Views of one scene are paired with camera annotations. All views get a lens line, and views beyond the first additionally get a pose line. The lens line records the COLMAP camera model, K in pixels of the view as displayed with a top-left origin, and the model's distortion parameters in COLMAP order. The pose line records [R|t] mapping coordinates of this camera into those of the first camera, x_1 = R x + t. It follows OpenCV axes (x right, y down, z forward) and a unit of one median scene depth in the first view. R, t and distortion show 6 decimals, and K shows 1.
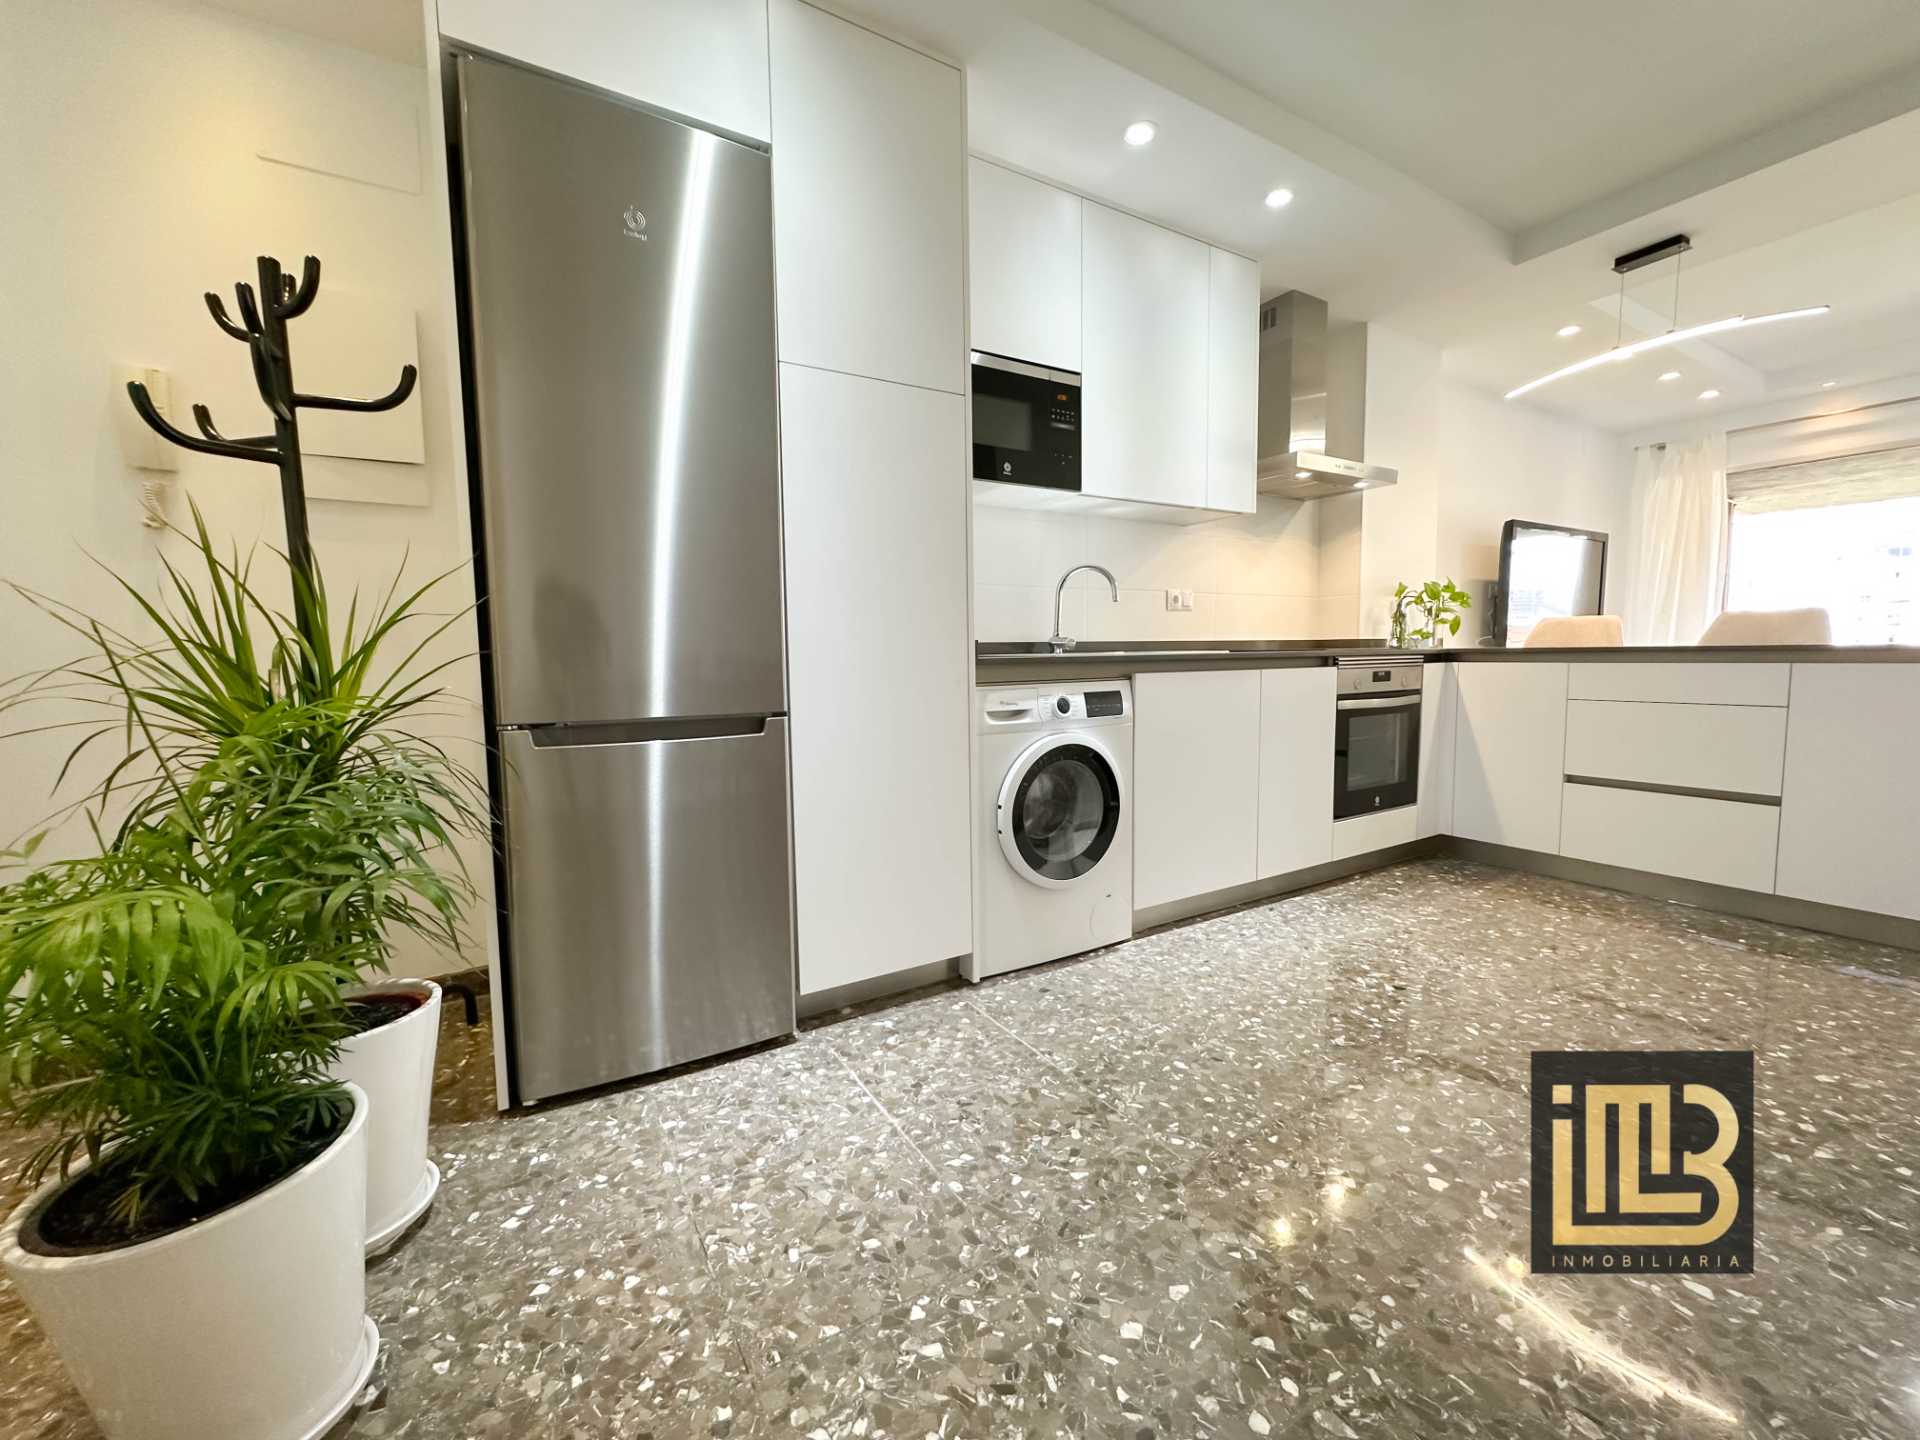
lens RADIAL K [[770.2, 0, 959.7], [0, 770.2, 715.4], [0, 0, 1]] dist [-0.003983, 0.001248]
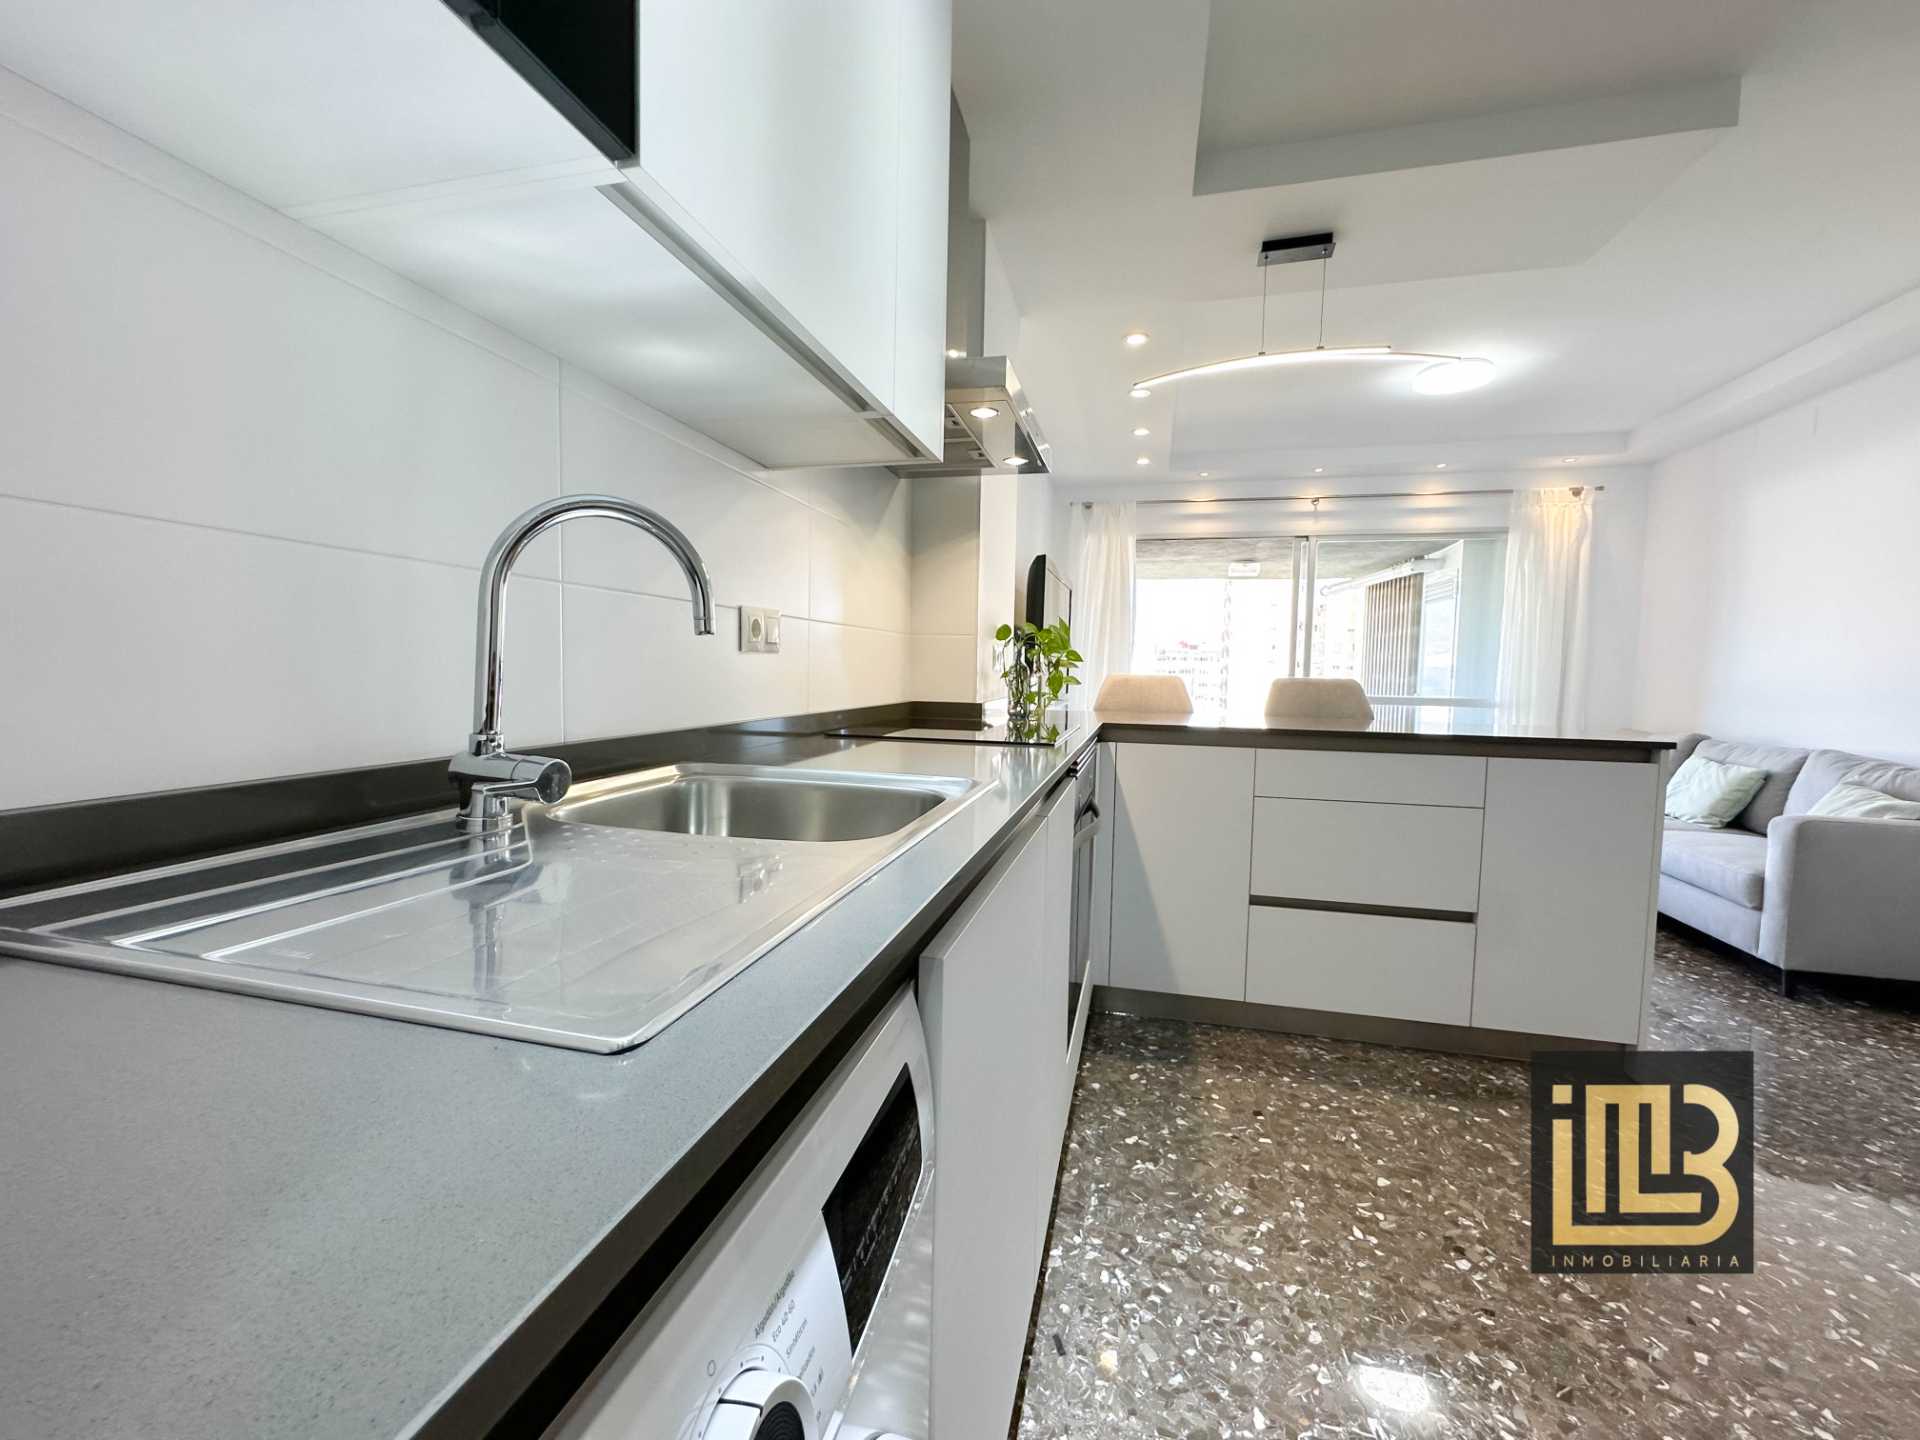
lens RADIAL K [[770.2, 0, 954.6], [0, 770.2, 722.3], [0, 0, 1]] dist [-0.003983, 0.001248]
pose [[0.711511, -0.022009, 0.702330, 0.062294], [0.029202, 0.999572, 0.001740, -0.122586], [-0.702068, 0.019272, 0.711849, 0.787879]]
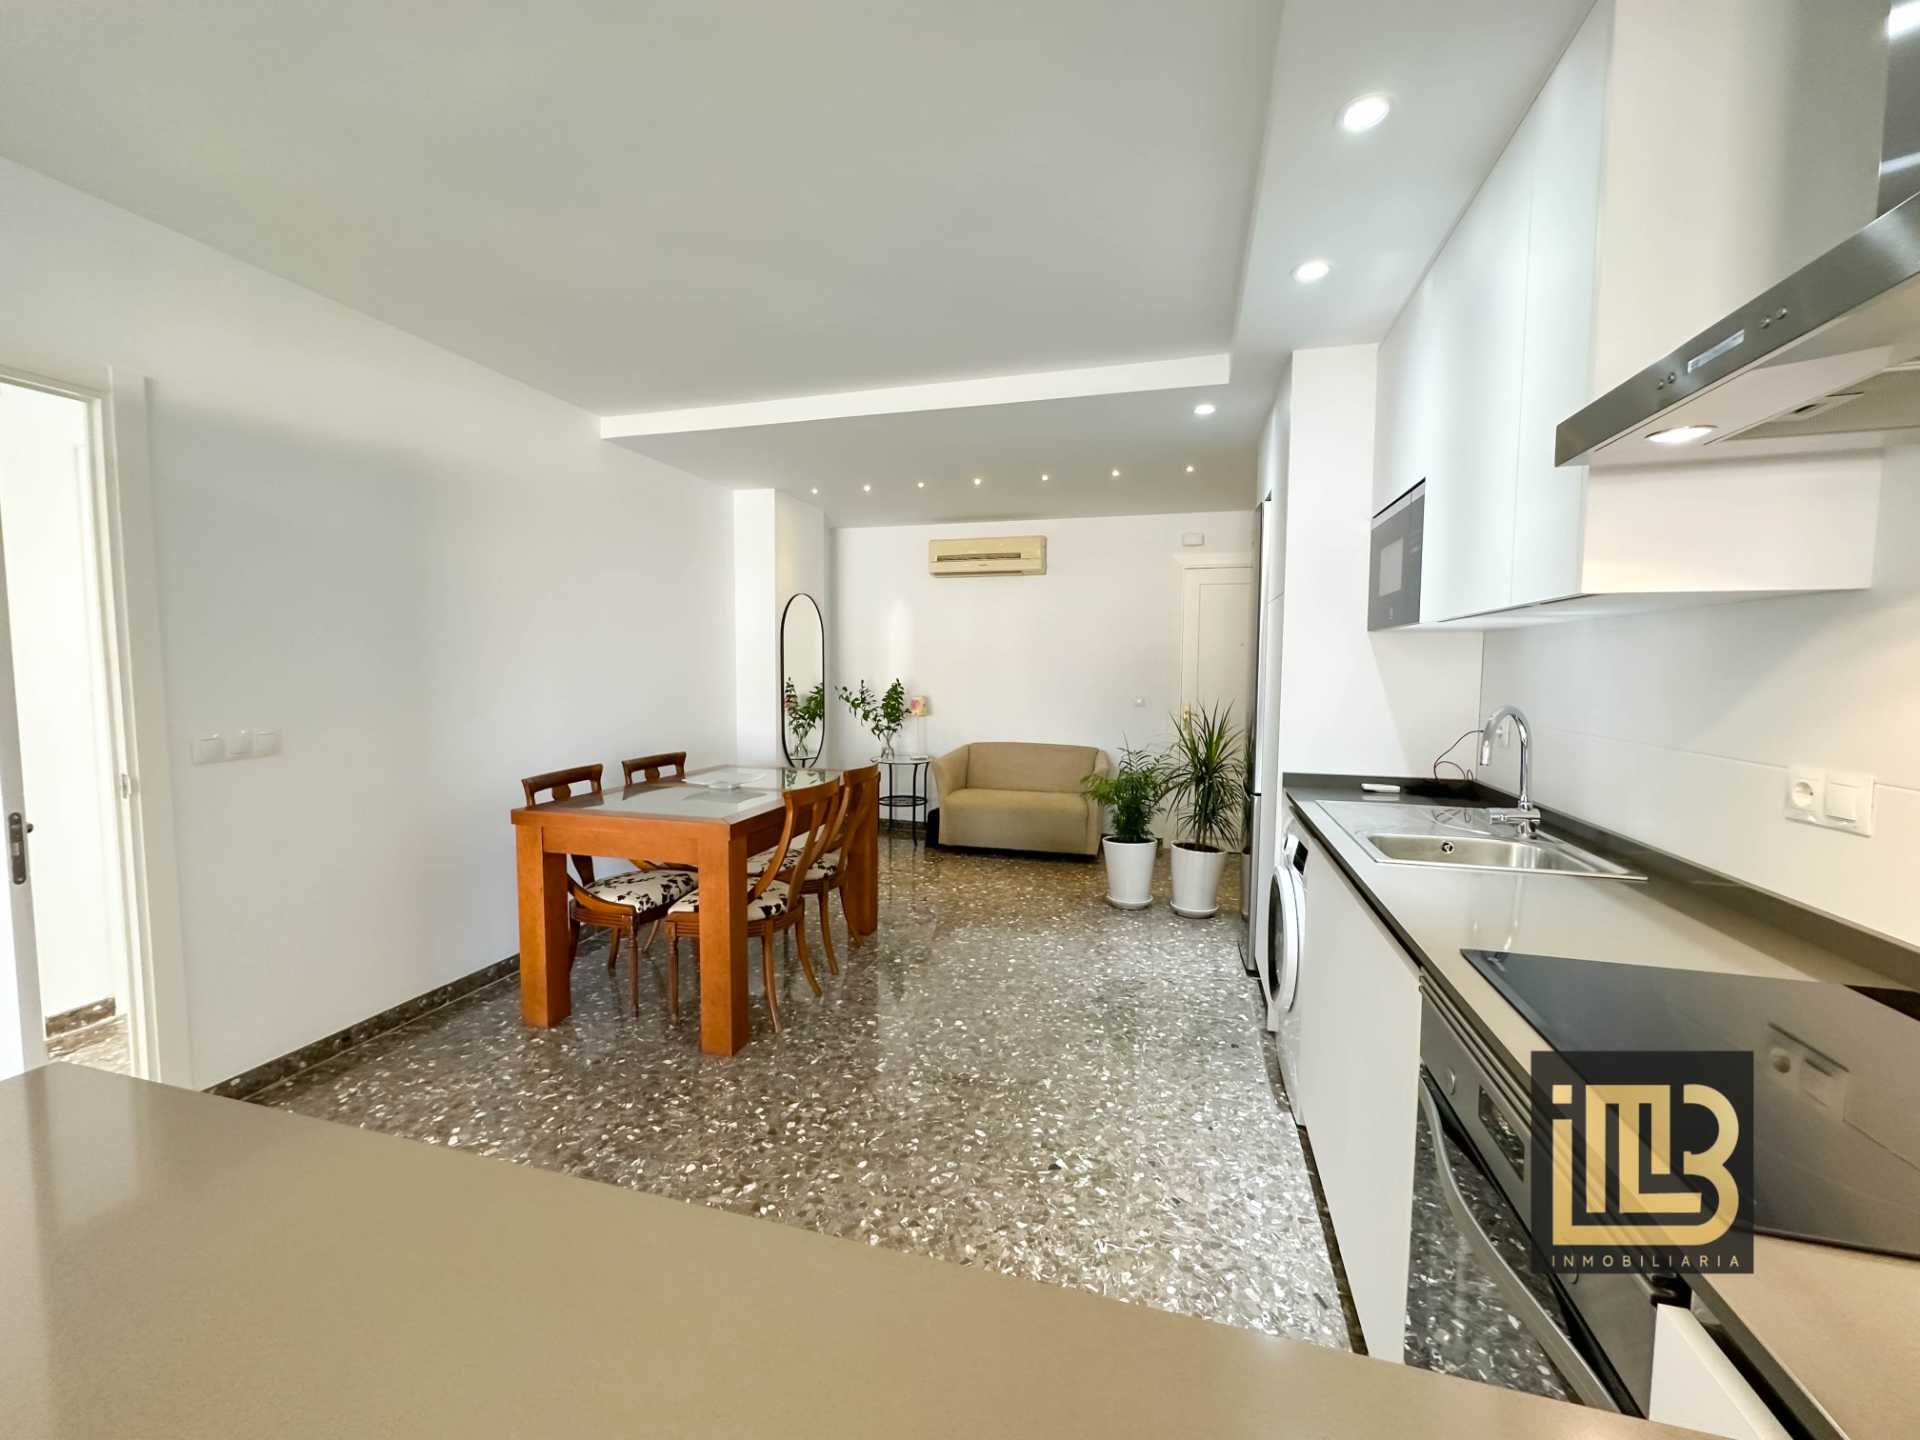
lens RADIAL K [[770.2, 0, 956.1], [0, 770.2, 717.4], [0, 0, 1]] dist [-0.003983, 0.001248]
pose [[-0.734264, 0.054929, -0.676638, 1.078850], [-0.053003, 0.989040, 0.137806, -0.282145], [0.676792, 0.137050, -0.723305, 1.288813]]
